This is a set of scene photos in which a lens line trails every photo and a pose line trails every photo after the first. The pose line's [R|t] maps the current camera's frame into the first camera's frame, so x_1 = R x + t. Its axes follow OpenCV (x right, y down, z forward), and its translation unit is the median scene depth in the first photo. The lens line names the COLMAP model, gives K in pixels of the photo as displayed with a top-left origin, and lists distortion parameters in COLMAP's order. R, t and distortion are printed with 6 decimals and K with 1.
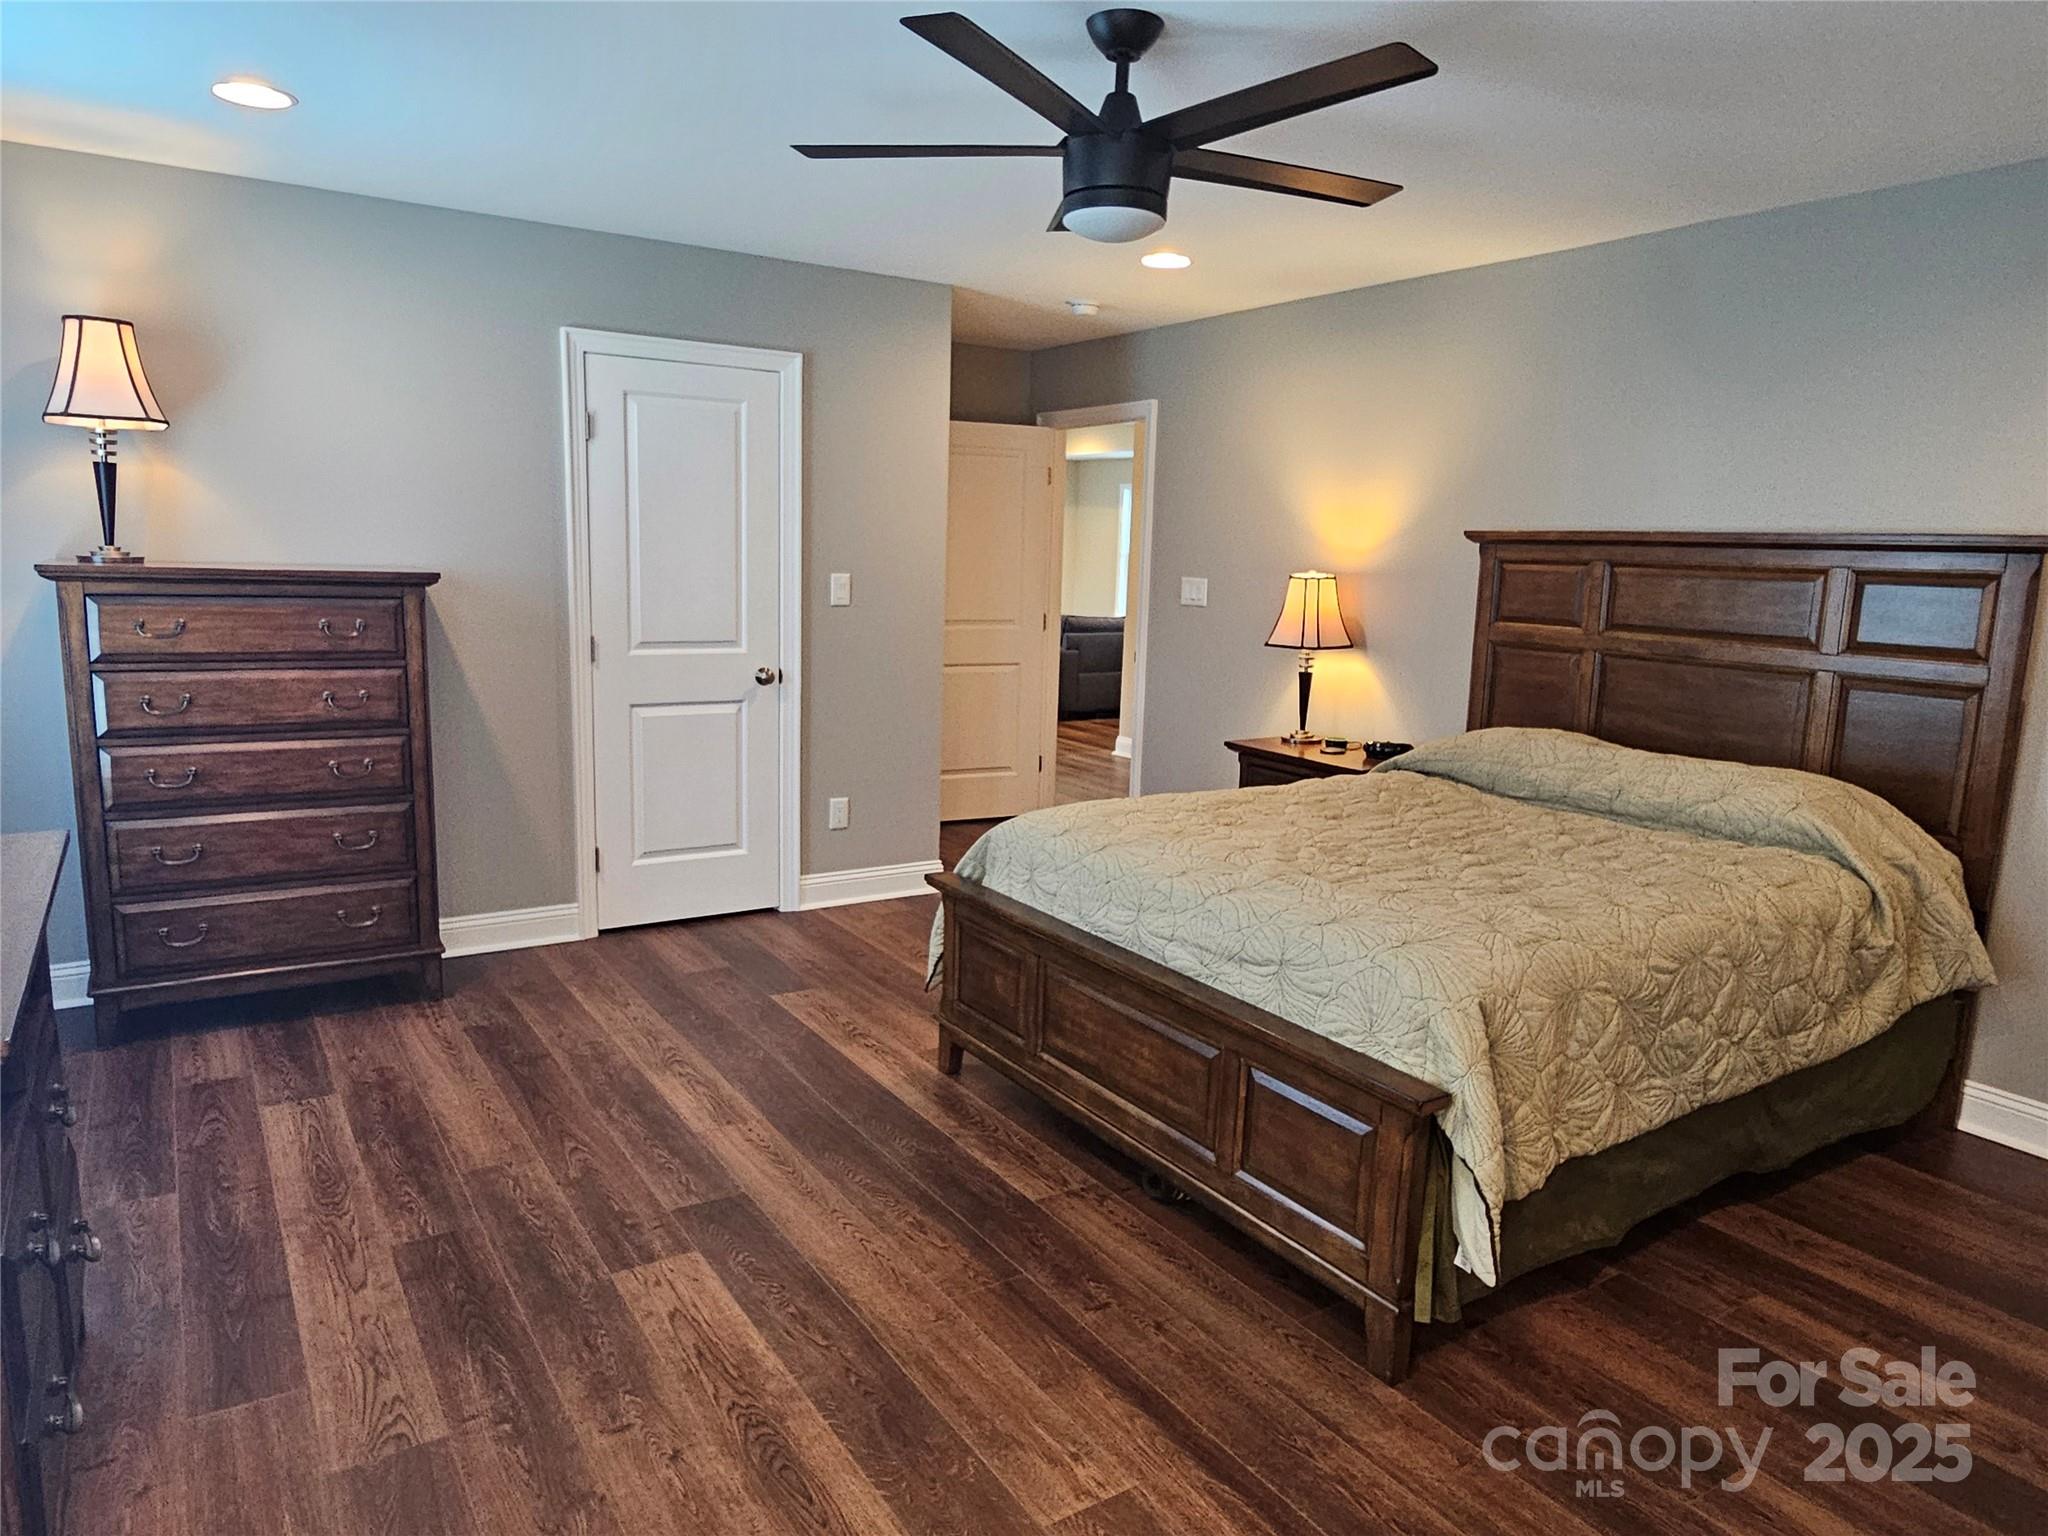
lens RADIAL K [[1335.8, 0, 1005.9], [0, 1335.8, 770.3], [0, 0, 1]] dist [-0.002823, 0.001641]
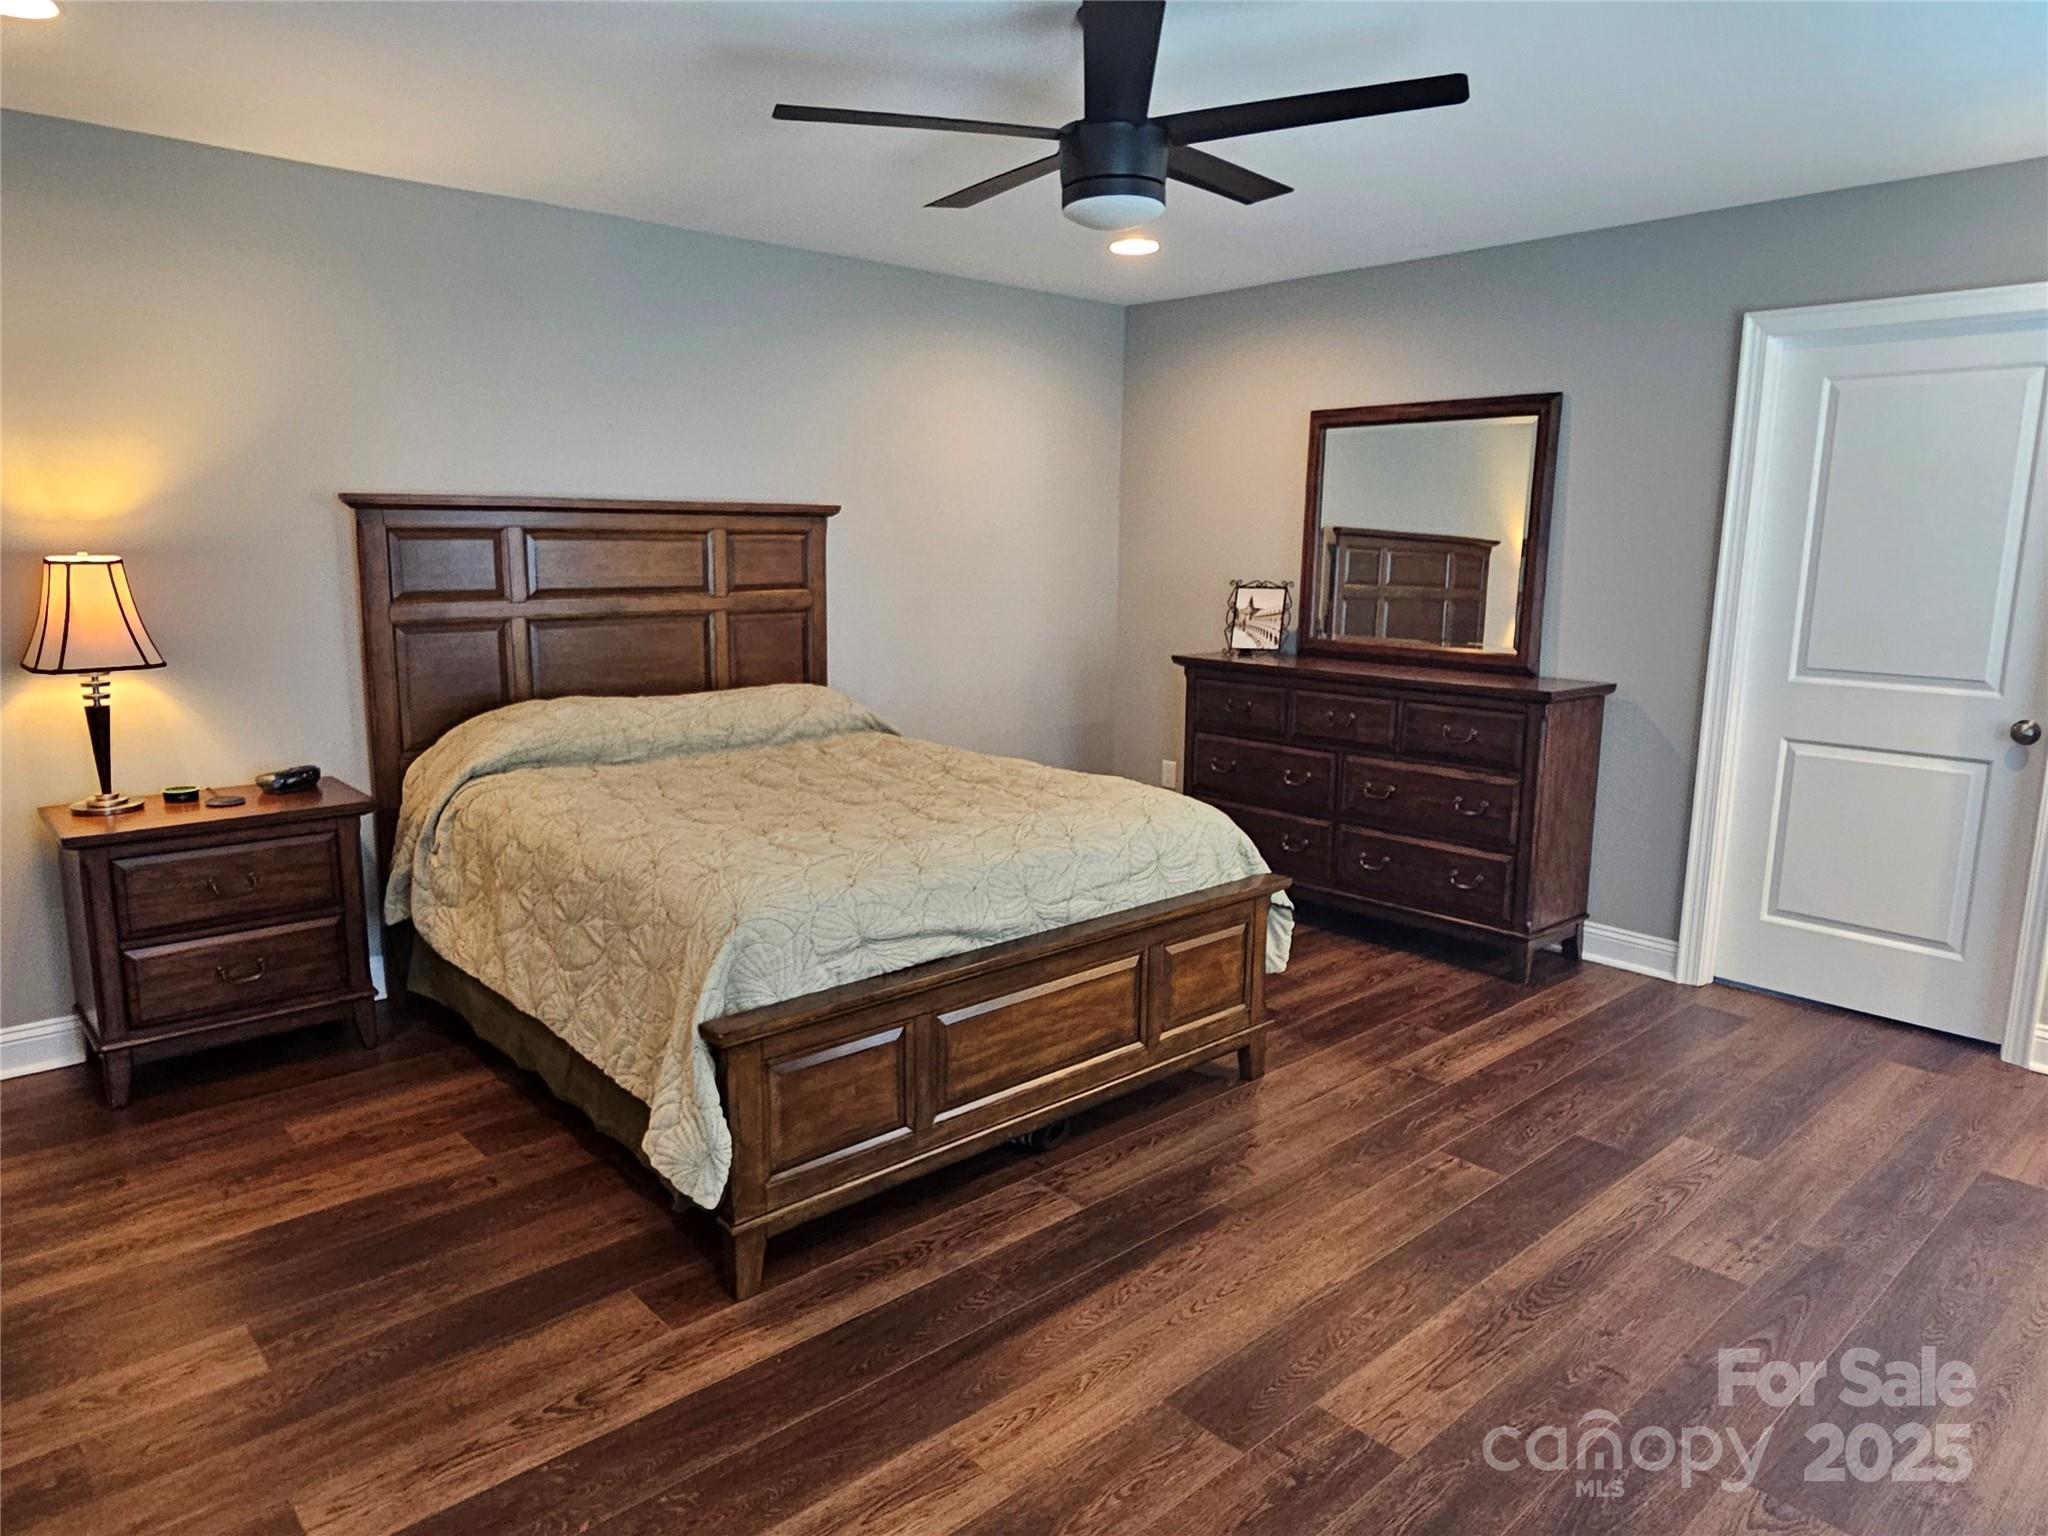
lens RADIAL K [[1335.8, 0, 1004.9], [0, 1335.8, 756.9], [0, 0, 1]] dist [-0.002823, 0.001641]
pose [[-0.174118, -0.195656, 0.965091, -0.818817], [0.150923, 0.963181, 0.222498, -0.213158], [-0.973091, 0.184395, -0.138178, 1.095397]]
